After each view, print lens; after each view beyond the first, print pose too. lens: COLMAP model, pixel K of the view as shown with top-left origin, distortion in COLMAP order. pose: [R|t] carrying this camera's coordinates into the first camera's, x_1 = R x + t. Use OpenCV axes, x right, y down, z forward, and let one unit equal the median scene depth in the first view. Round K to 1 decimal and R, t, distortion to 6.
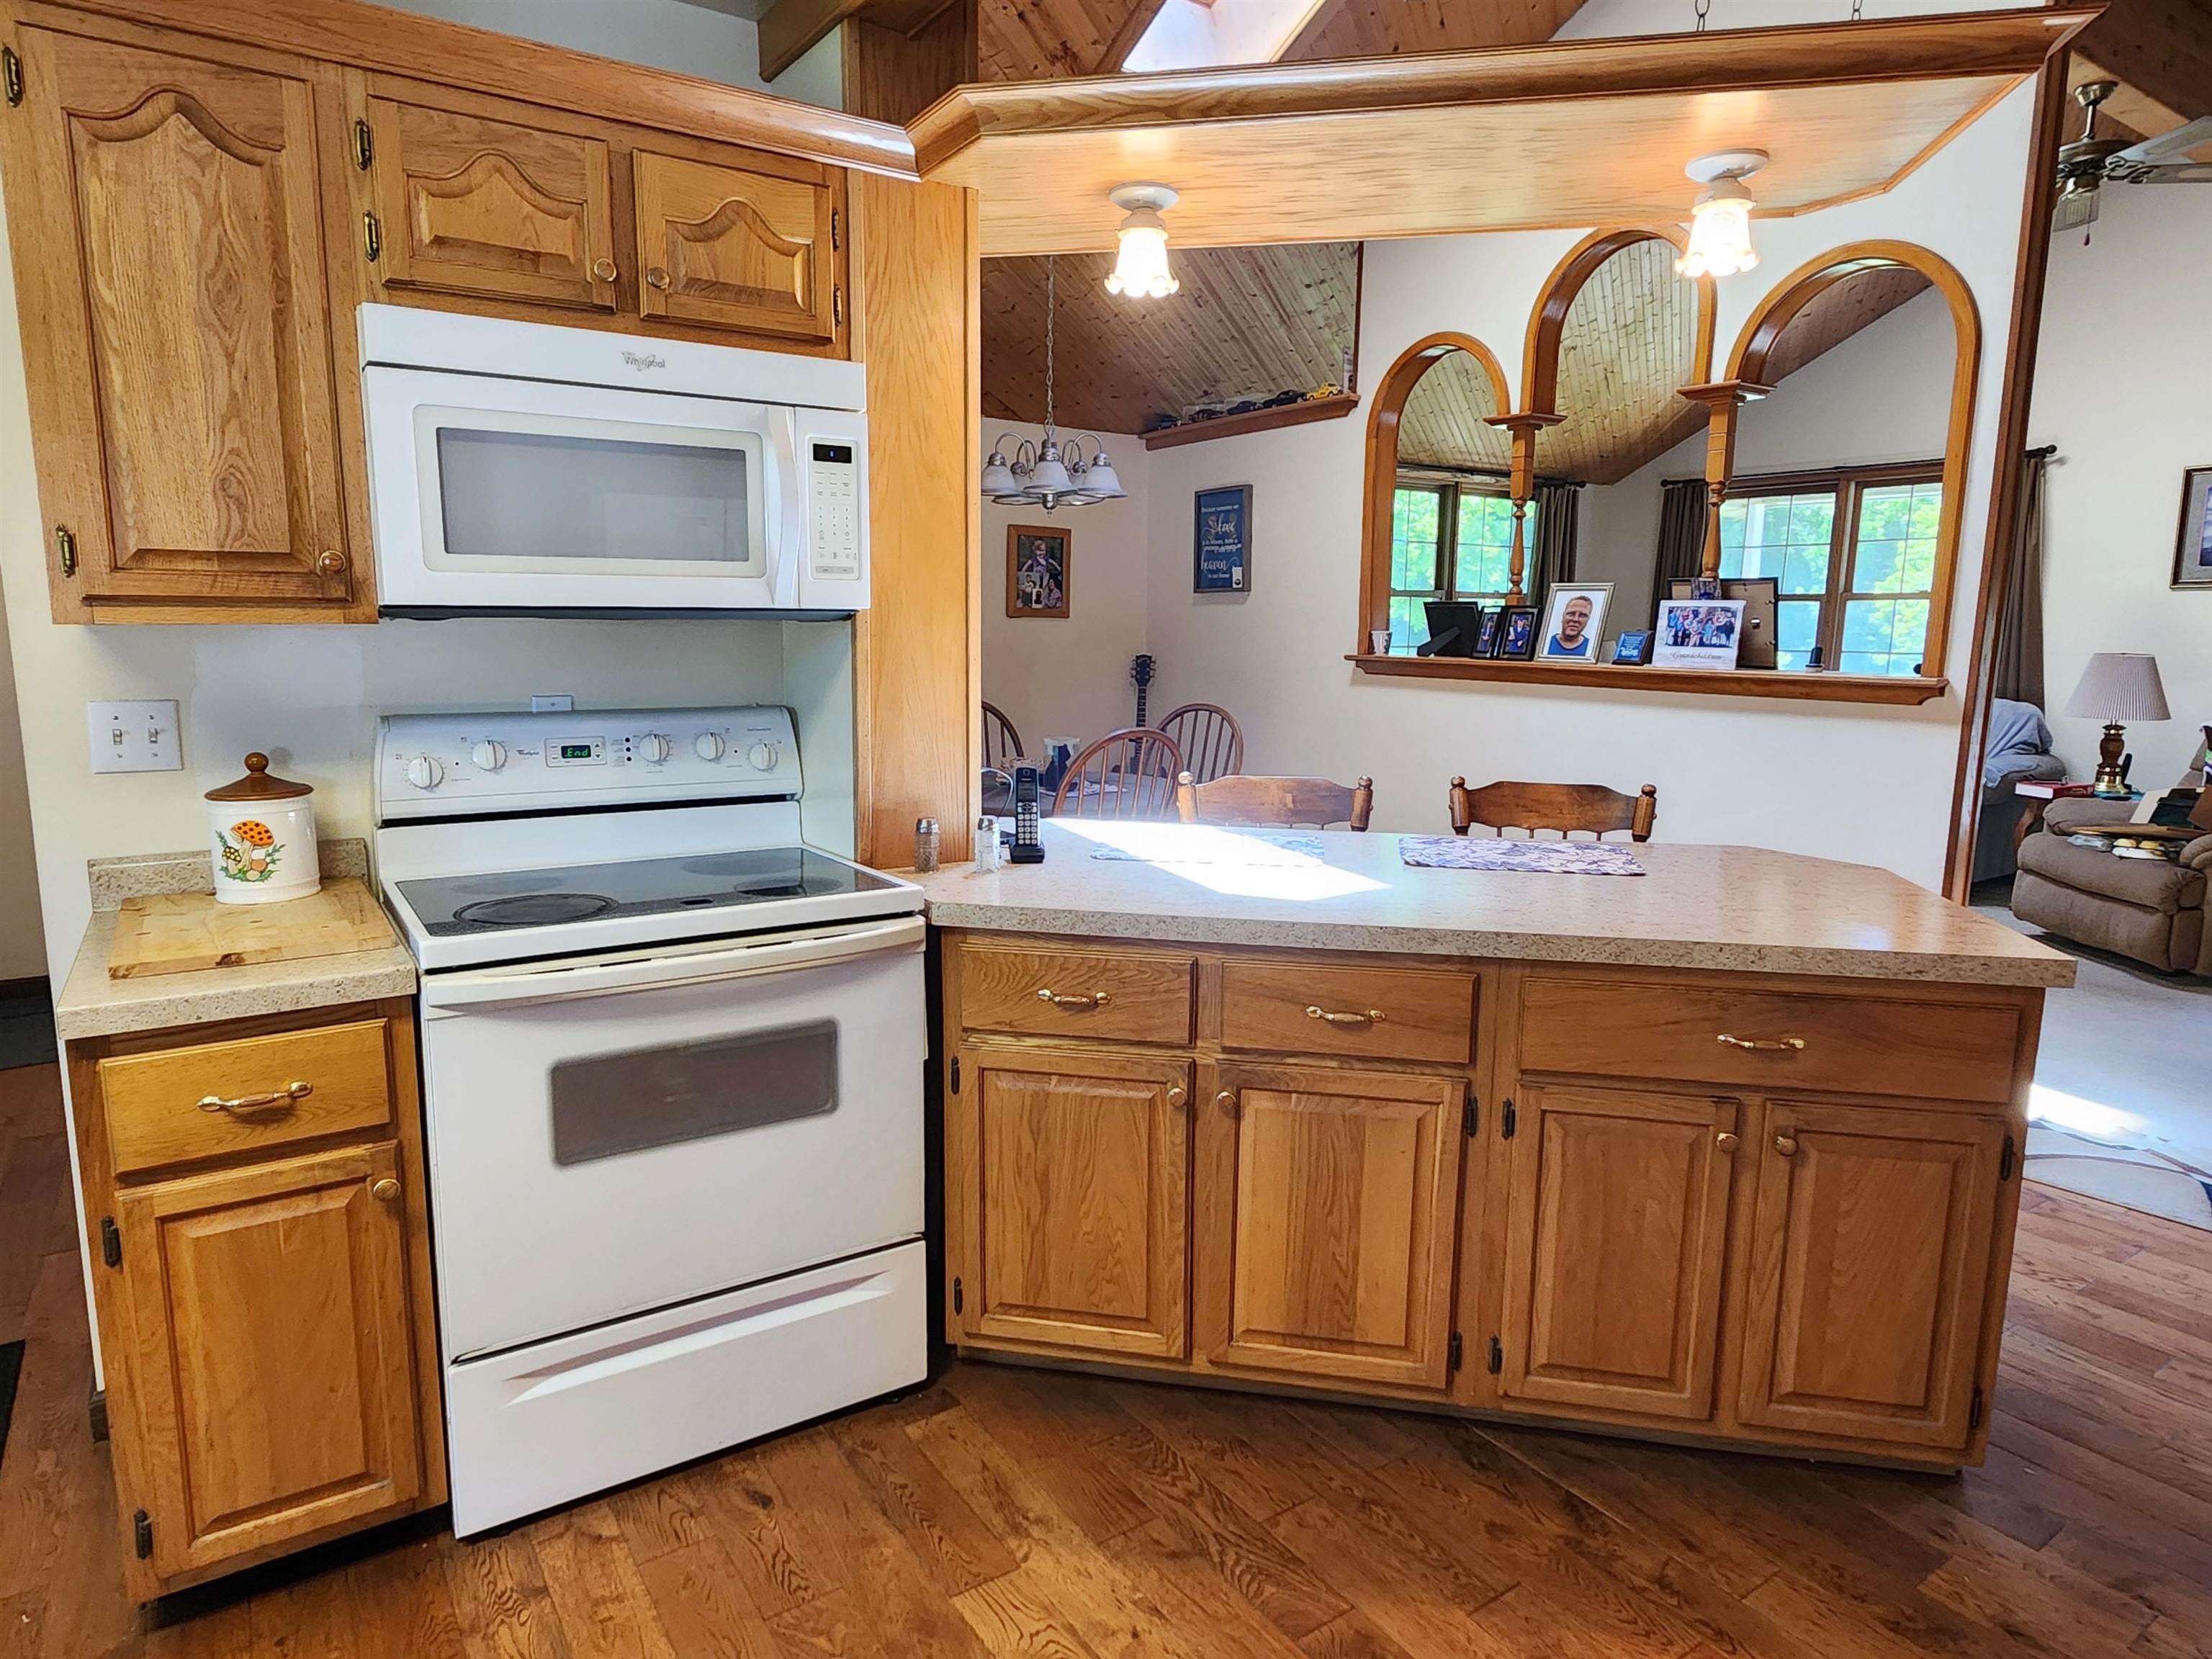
lens RADIAL K [[1305.4, 0, 1105.1], [0, 1305.4, 824.4], [0, 0, 1]] dist [0.022538, 0.002618]
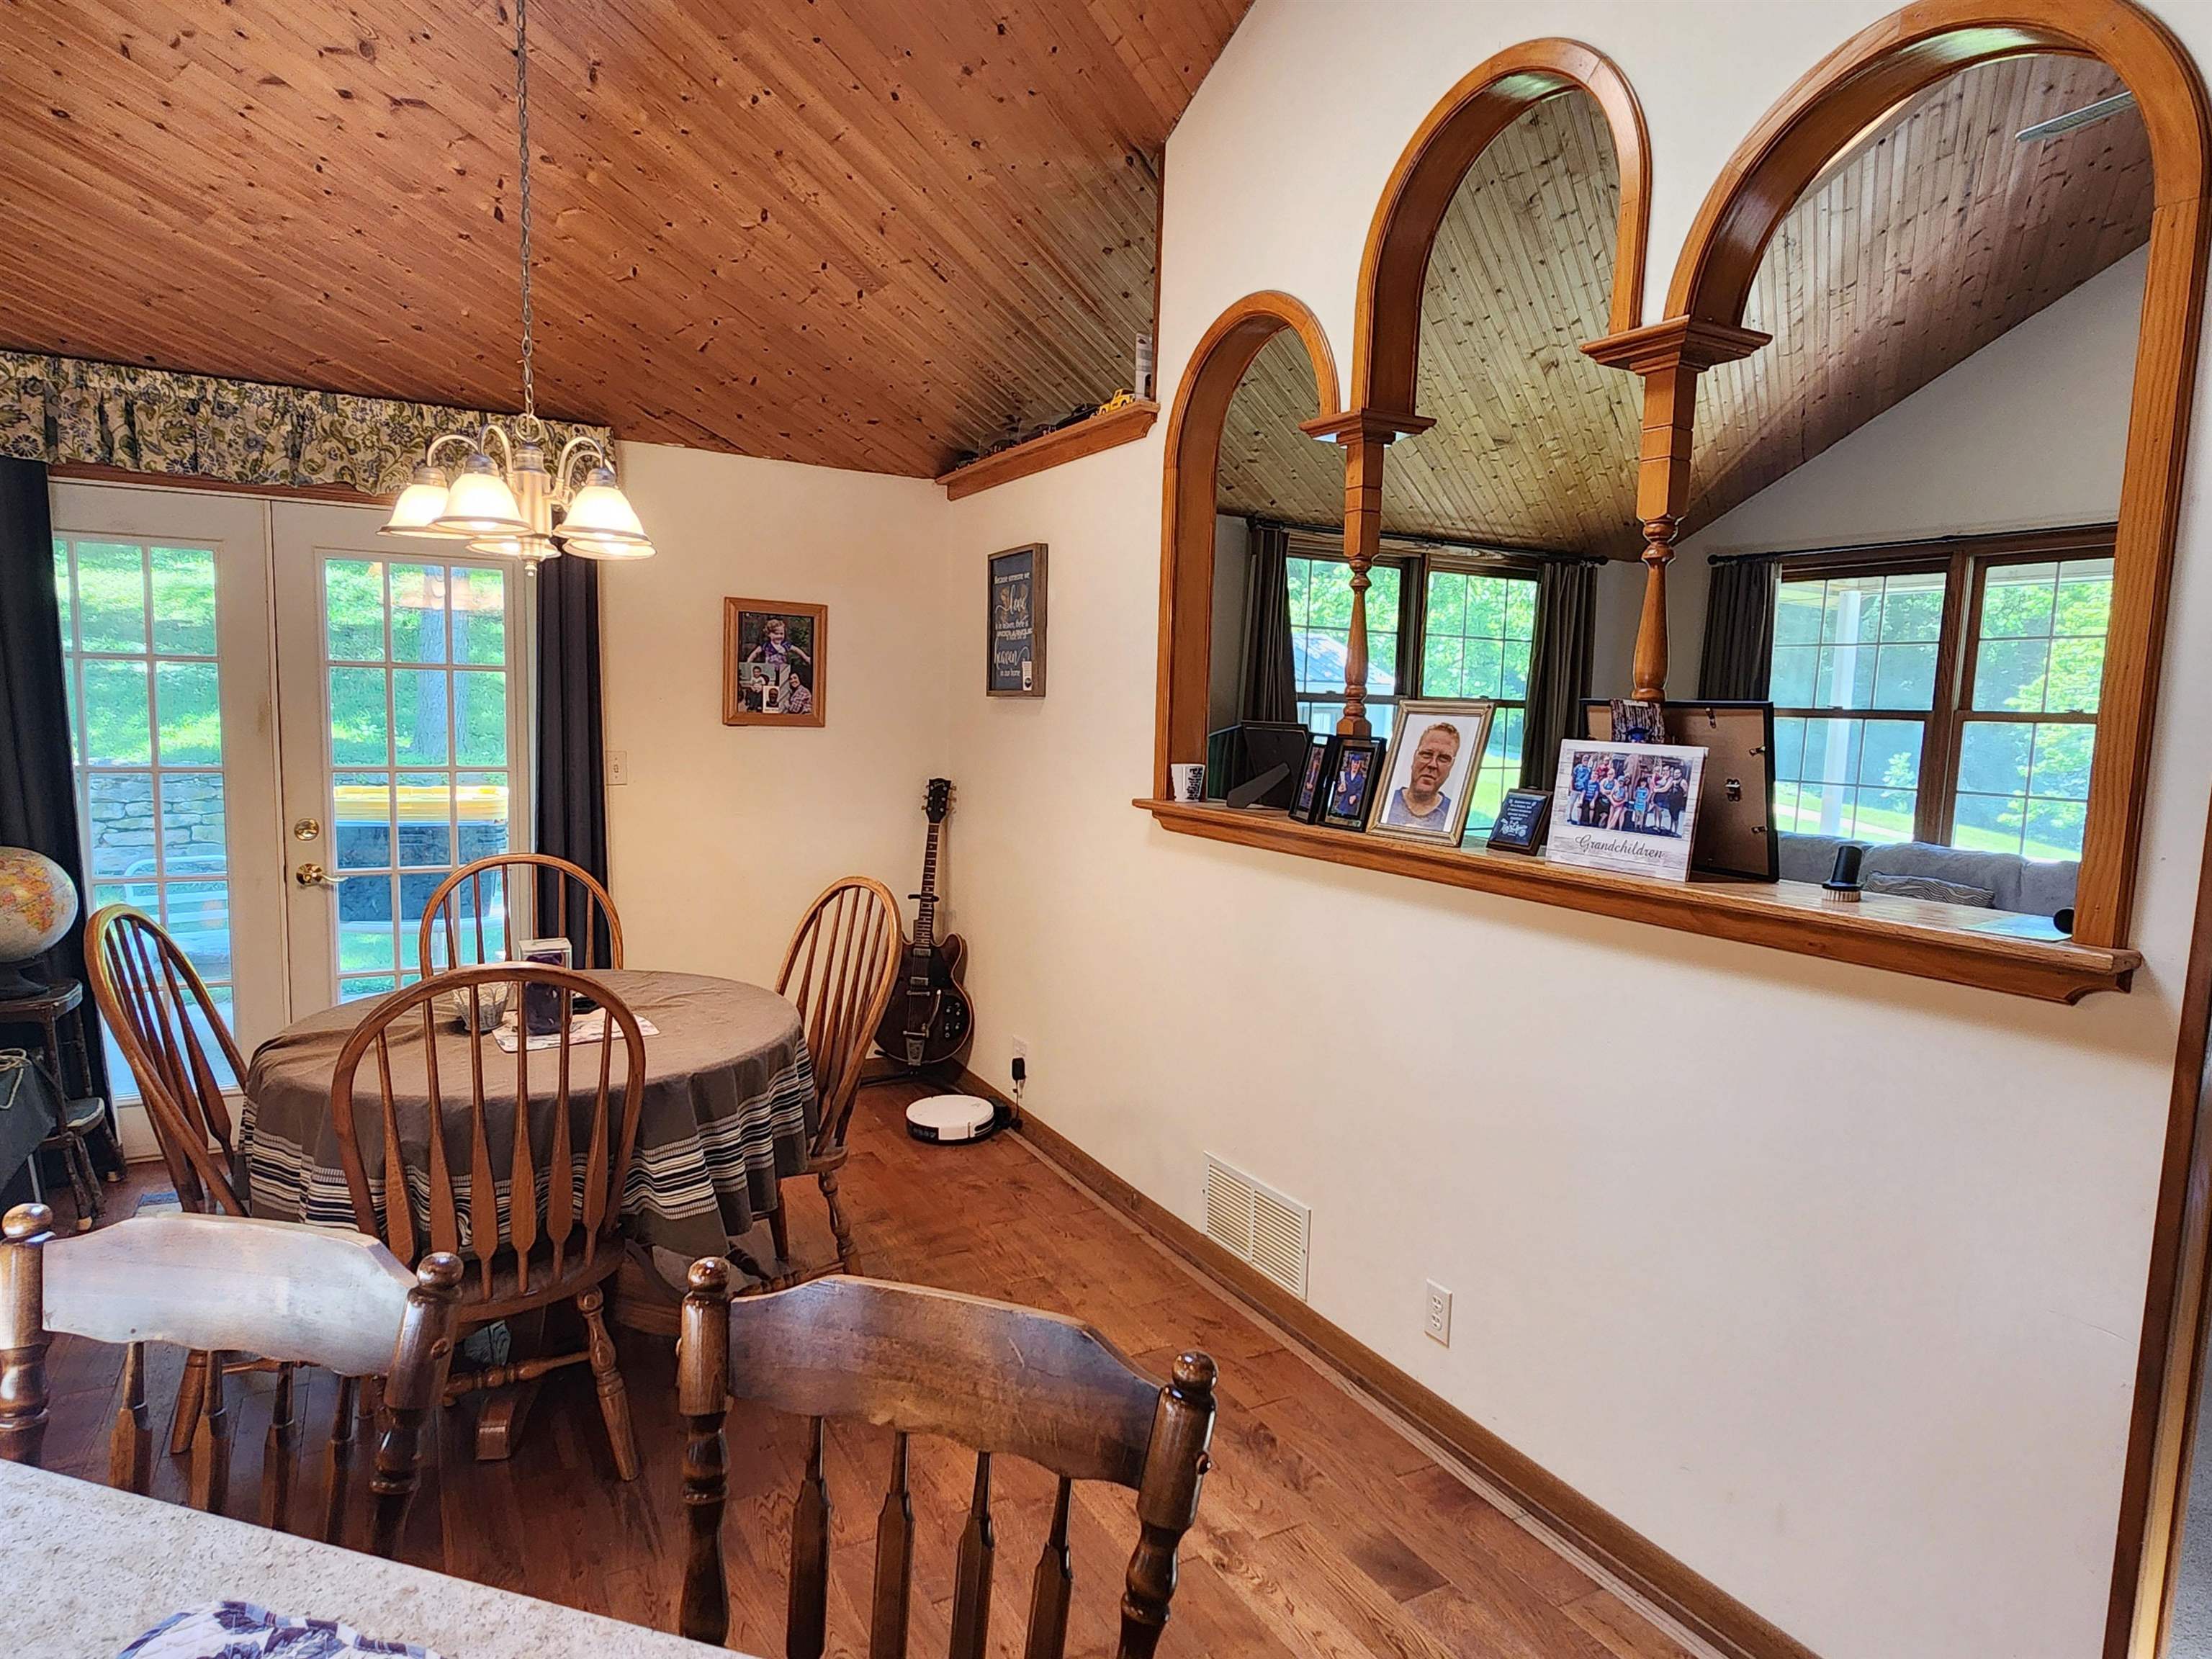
lens RADIAL K [[1305.4, 0, 1098.1], [0, 1305.4, 834.1], [0, 0, 1]] dist [0.022538, 0.002618]
pose [[0.995766, 0.028524, -0.087388, 0.201326], [-0.033598, 0.997800, -0.057148, -0.067465], [0.085566, 0.059842, 0.994534, 0.321345]]
